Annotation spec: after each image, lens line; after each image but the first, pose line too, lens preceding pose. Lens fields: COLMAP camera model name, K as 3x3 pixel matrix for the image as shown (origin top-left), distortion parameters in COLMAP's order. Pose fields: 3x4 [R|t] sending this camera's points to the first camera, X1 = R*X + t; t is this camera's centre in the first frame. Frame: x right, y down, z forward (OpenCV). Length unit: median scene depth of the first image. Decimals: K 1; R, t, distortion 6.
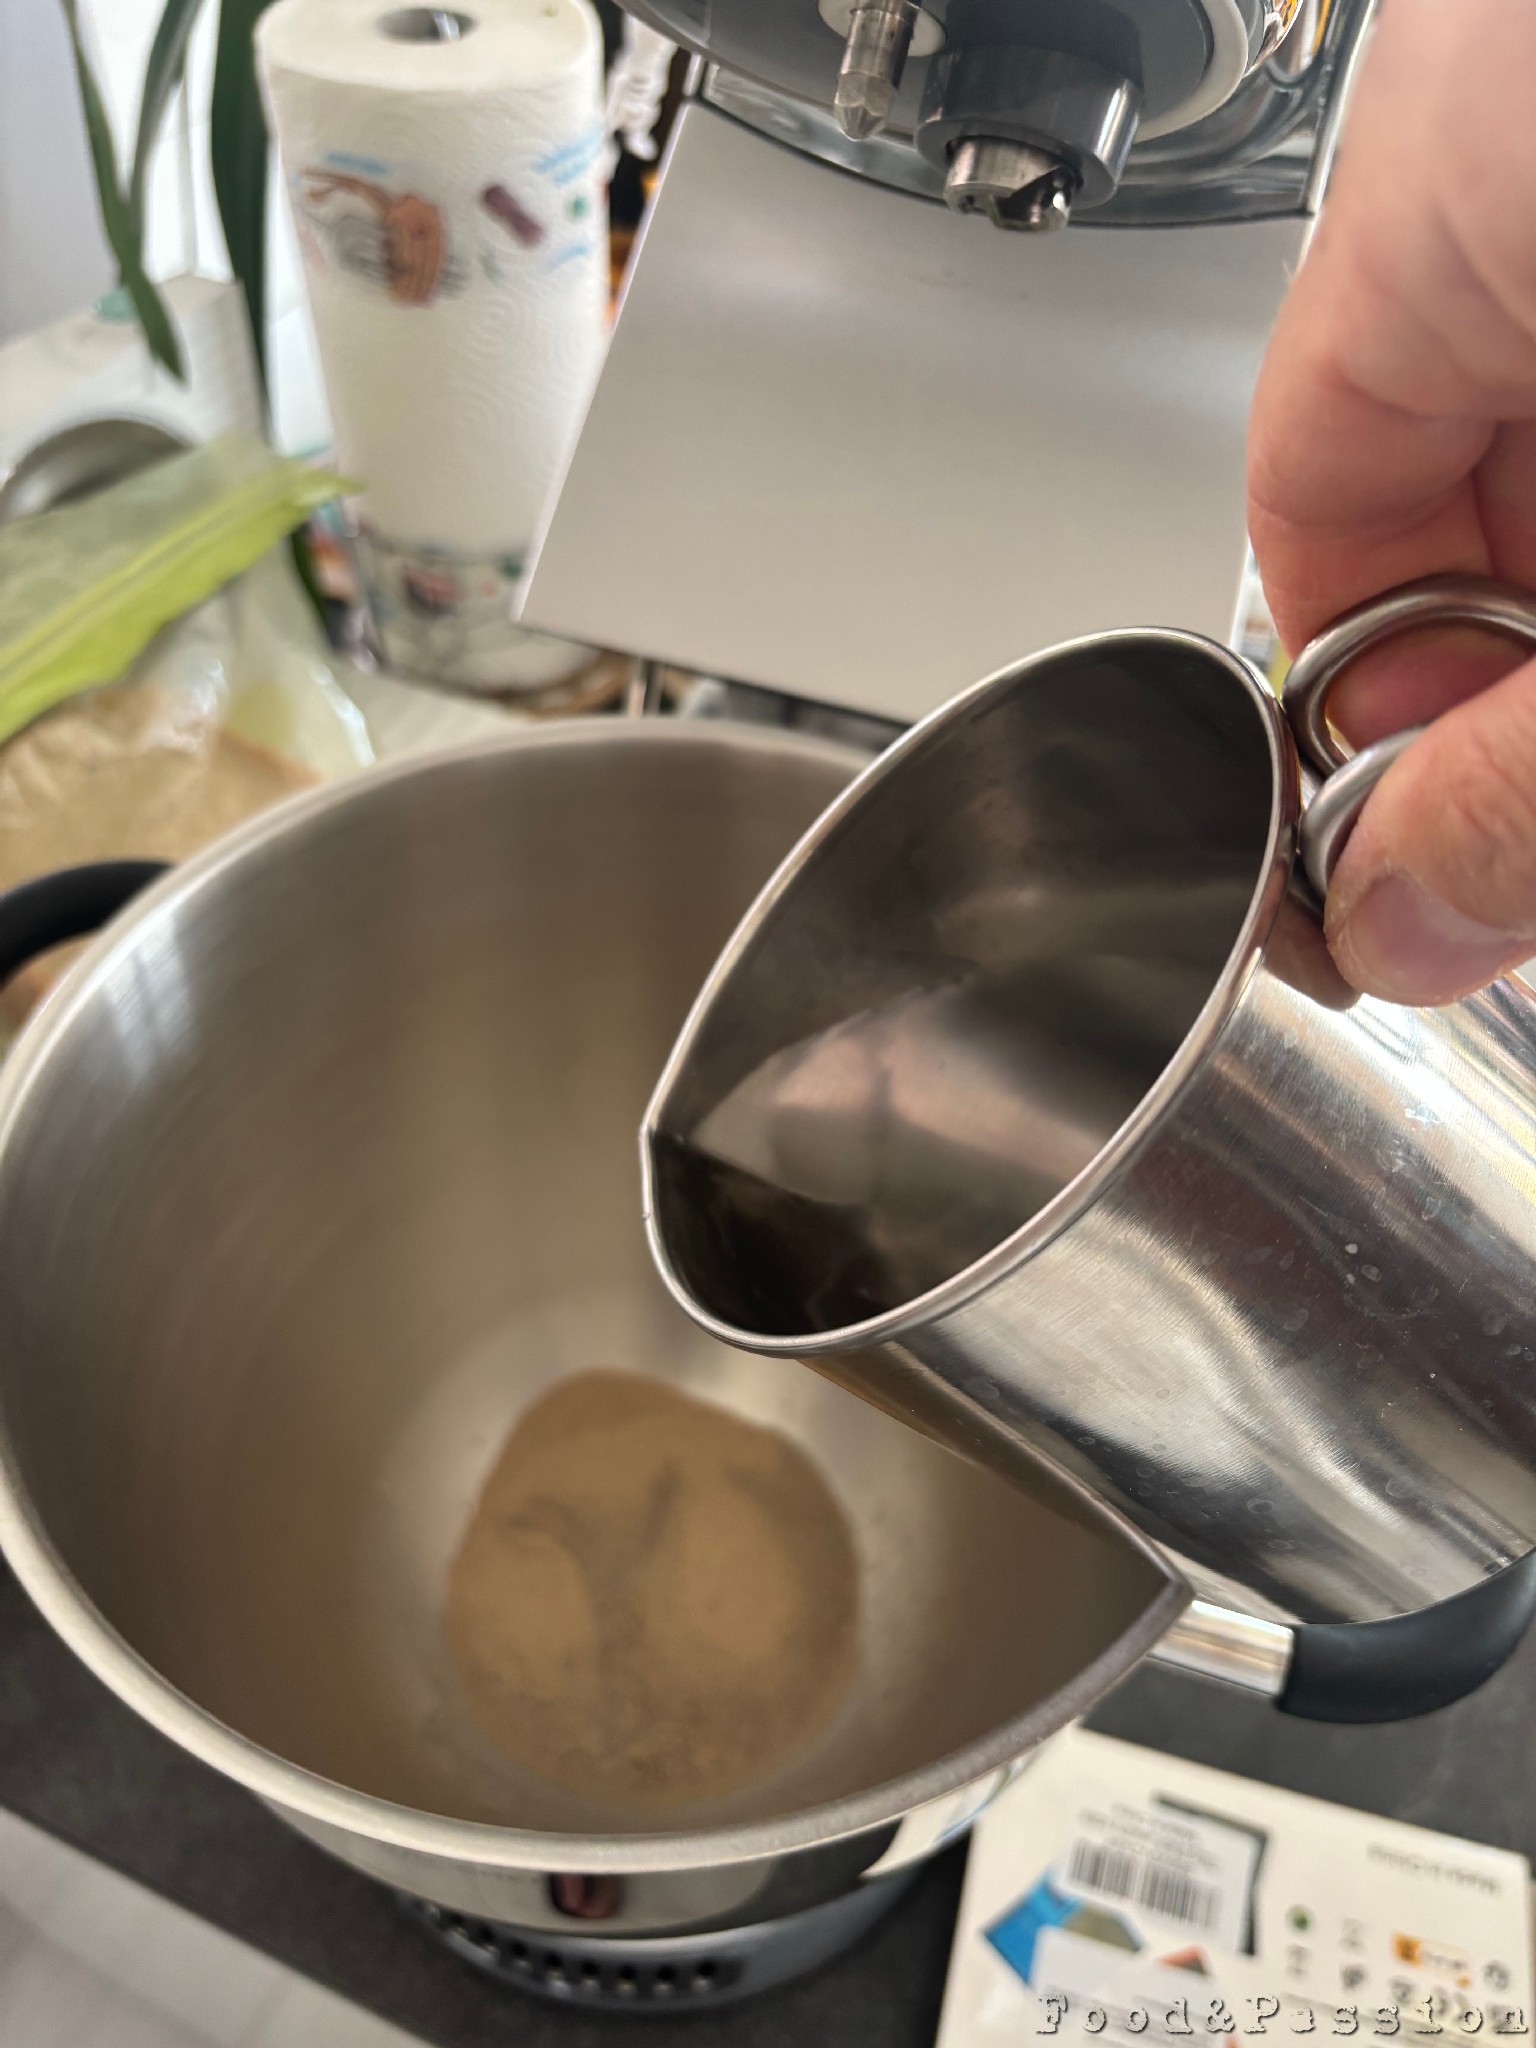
lens RADIAL K [[1530.6, 0, 767.4], [0, 1530.6, 1020.2], [0, 0, 1]] dist [0.002110, -0.039843]
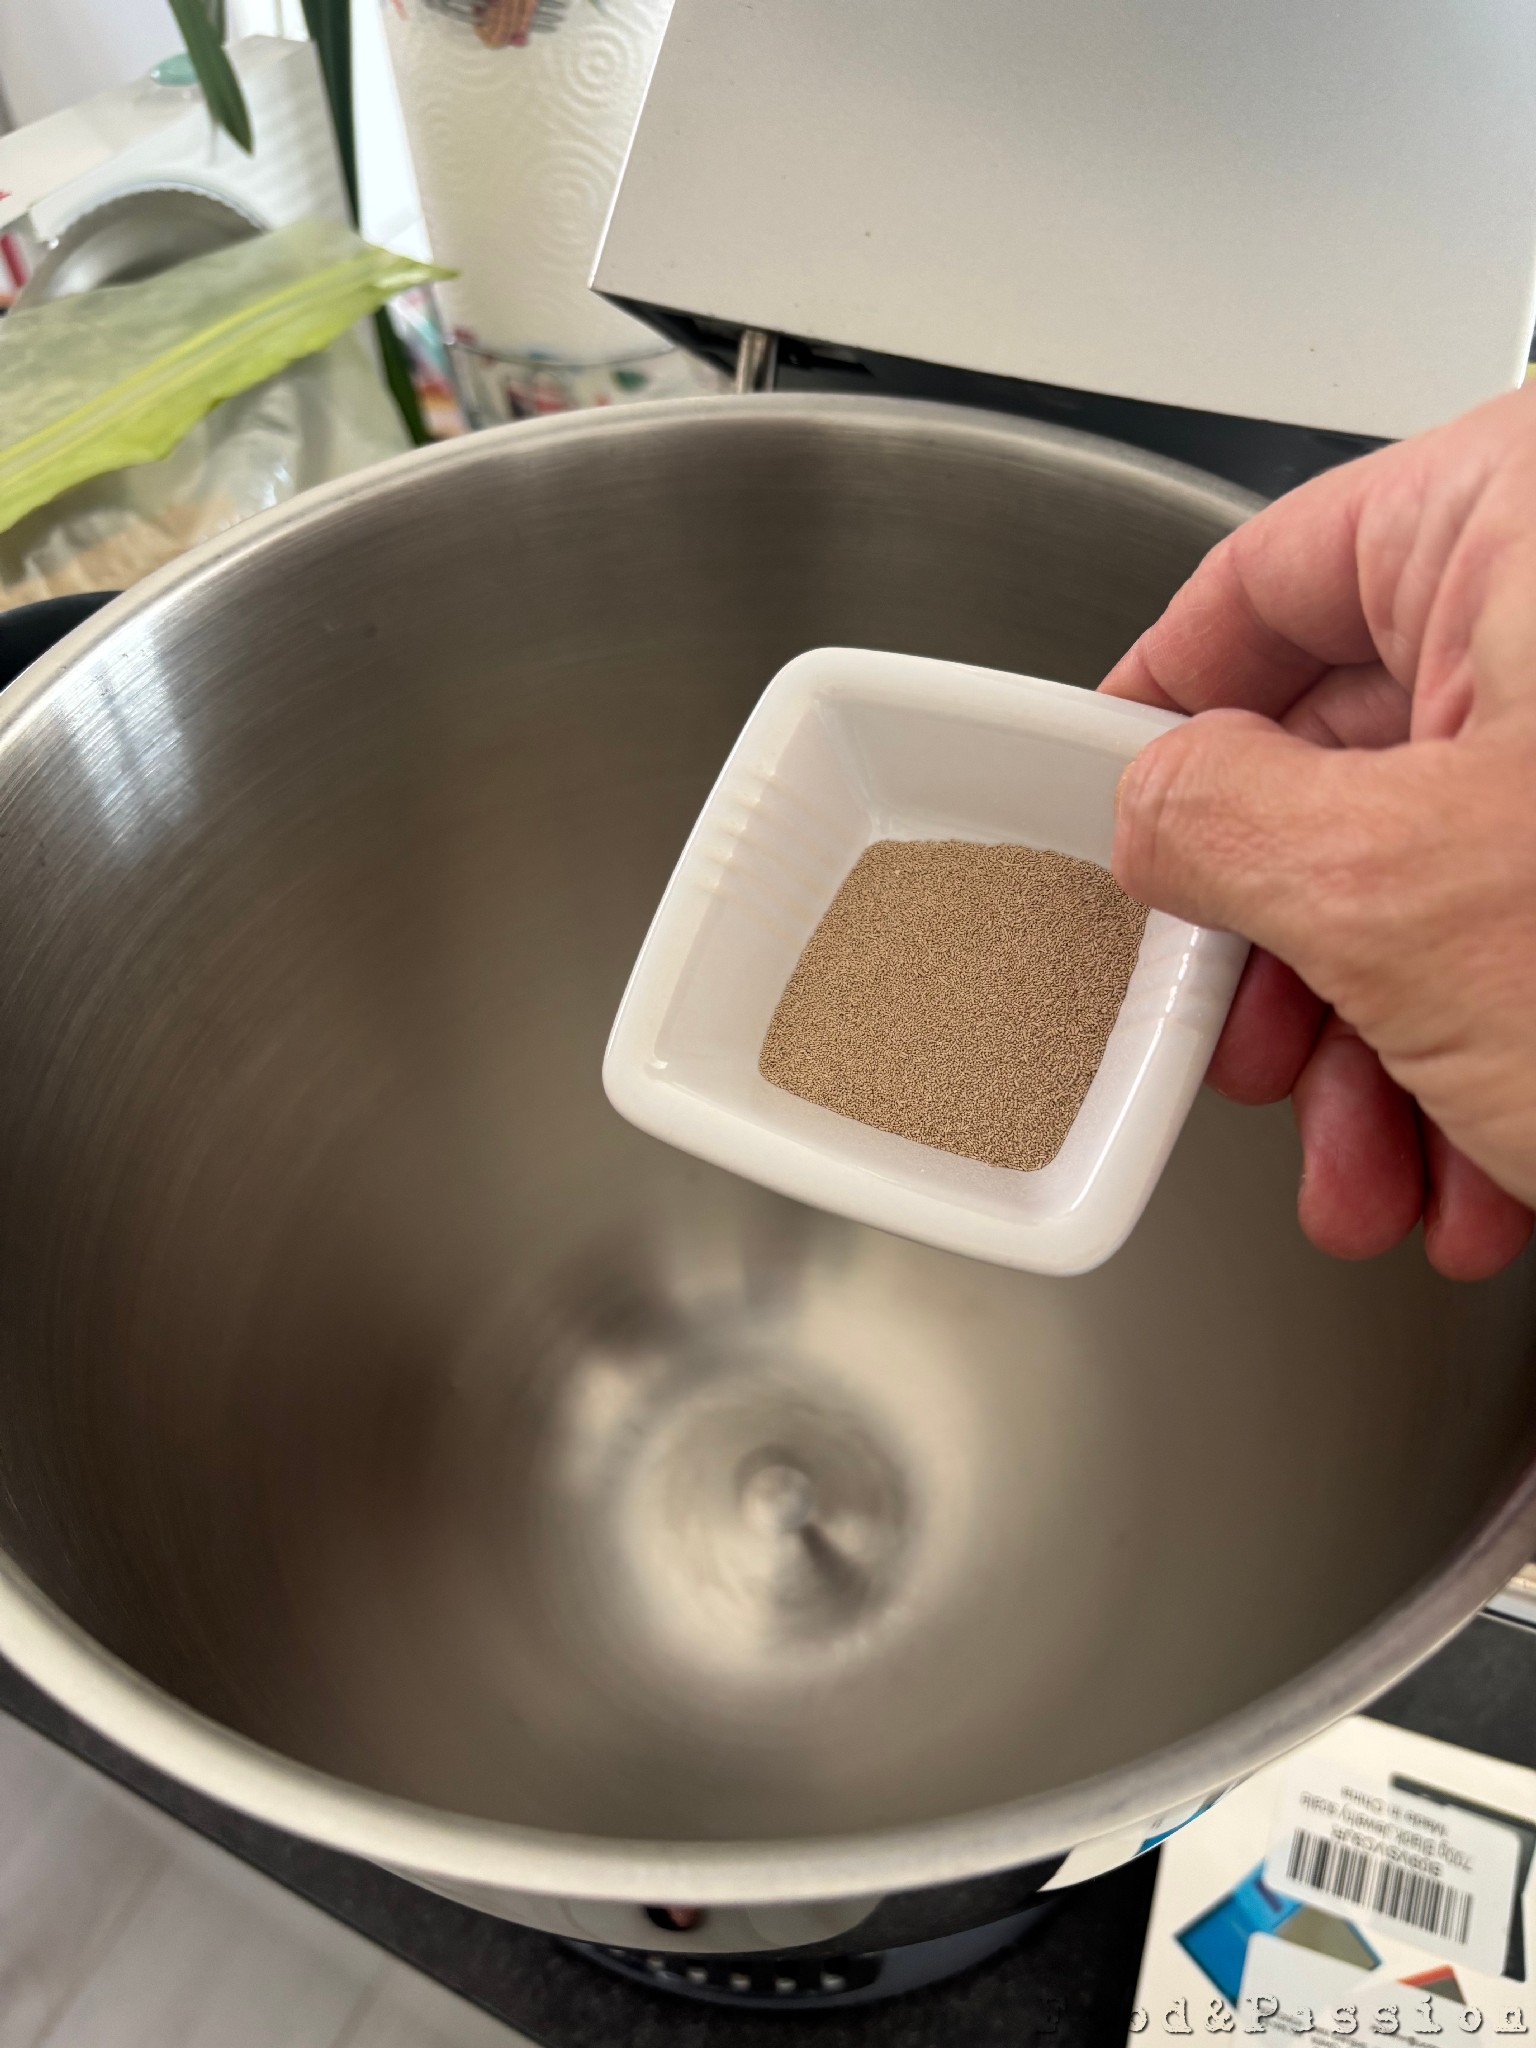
lens RADIAL K [[1530.6, 0, 777.5], [0, 1530.6, 1028.6], [0, 0, 1]] dist [0.002110, -0.039843]
pose [[0.995354, -0.001737, -0.096265, 0.006802], [0.005552, 0.999209, 0.039384, 0.075371], [0.096120, -0.039736, 0.994576, 0.175565]]
